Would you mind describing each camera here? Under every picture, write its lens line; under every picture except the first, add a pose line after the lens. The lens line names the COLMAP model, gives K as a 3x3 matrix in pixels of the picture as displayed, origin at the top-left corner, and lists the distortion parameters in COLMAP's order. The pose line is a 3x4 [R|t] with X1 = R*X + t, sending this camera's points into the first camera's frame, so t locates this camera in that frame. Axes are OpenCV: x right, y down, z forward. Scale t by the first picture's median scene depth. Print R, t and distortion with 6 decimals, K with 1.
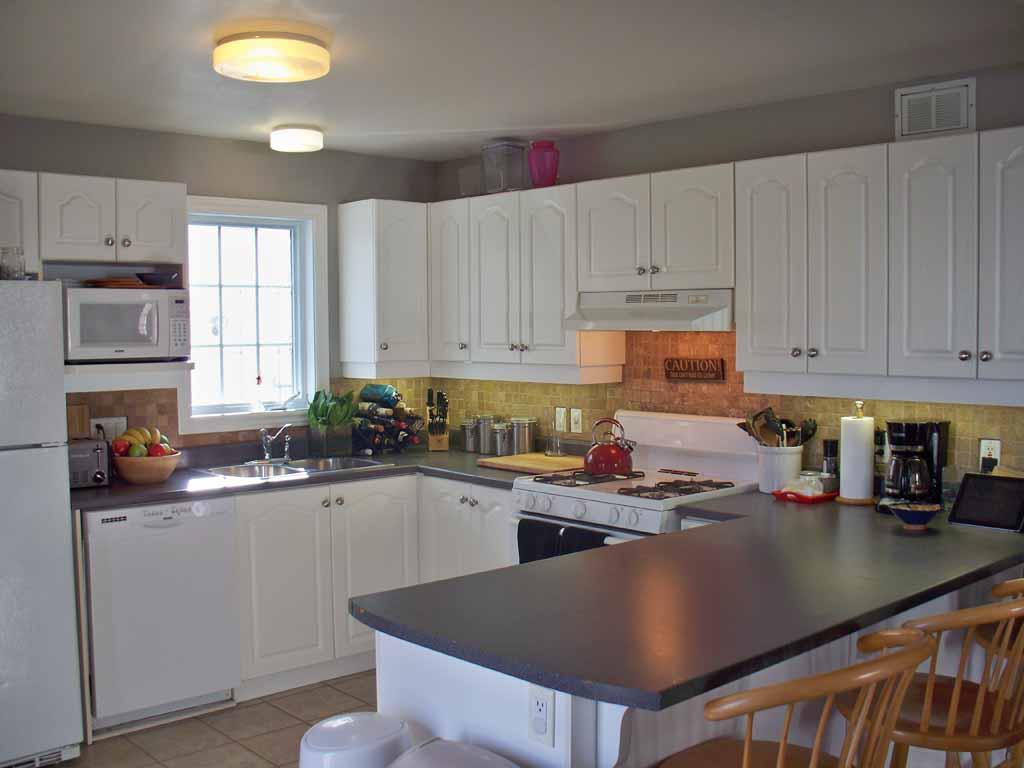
lens RADIAL K [[1072.3, 0, 516.0], [0, 1072.3, 395.3], [0, 0, 1]] dist [-0.214034, 0.234629]
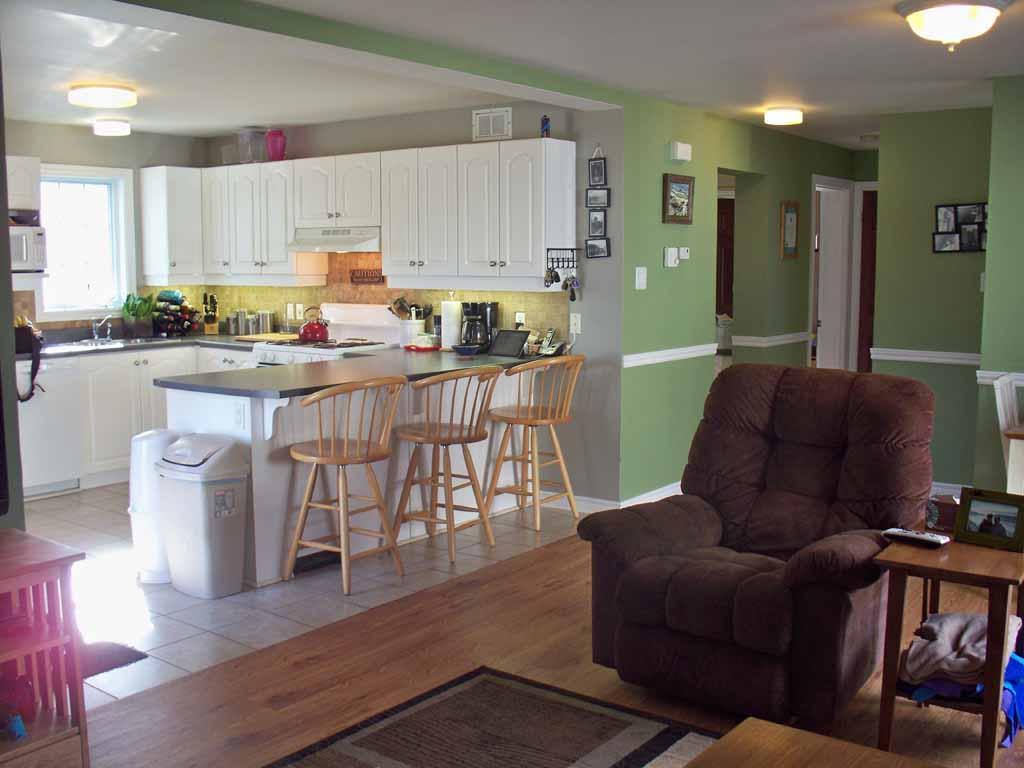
lens RADIAL K [[1072.3, 0, 516.0], [0, 1072.3, 395.3], [0, 0, 1]] dist [-0.214034, 0.234629]
pose [[0.983131, -0.016395, 0.182167, 0.089993], [0.004623, 0.997884, 0.064860, 0.050938], [-0.182844, -0.062924, 0.981126, -0.622037]]
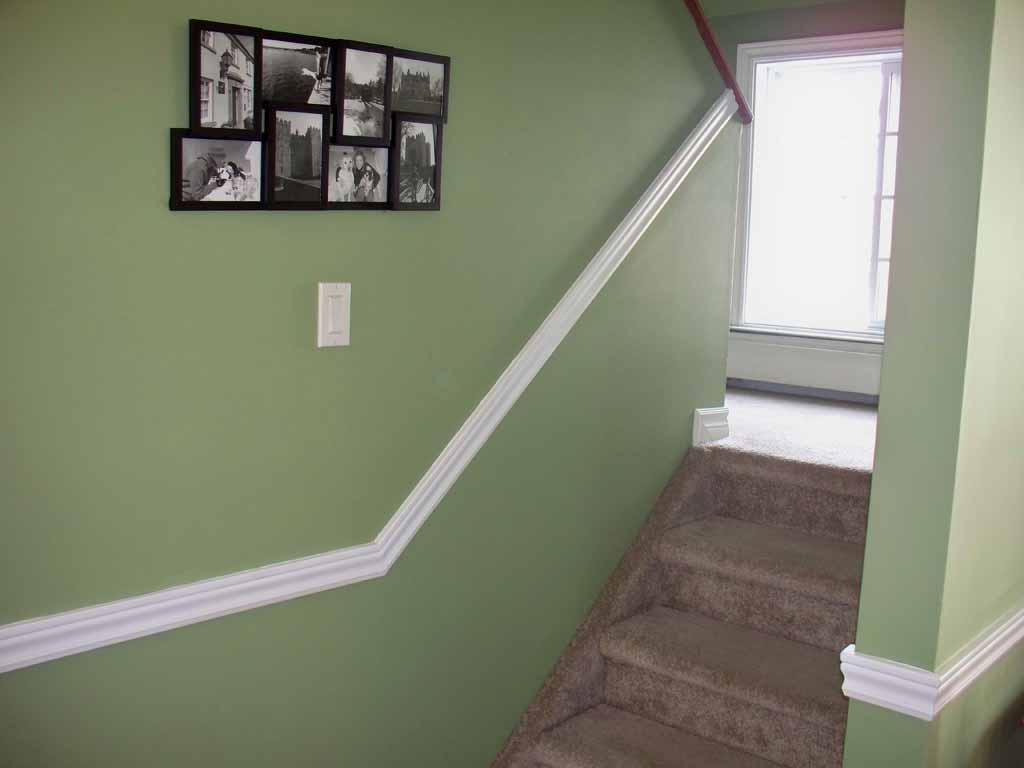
lens RADIAL K [[1072.3, 0, 516.0], [0, 1072.3, 395.3], [0, 0, 1]] dist [-0.214034, 0.234629]
pose [[-0.098693, -0.128488, 0.986788, 0.539118], [0.031220, 0.990741, 0.132125, -0.029256], [-0.994628, 0.043848, -0.093768, 0.604877]]
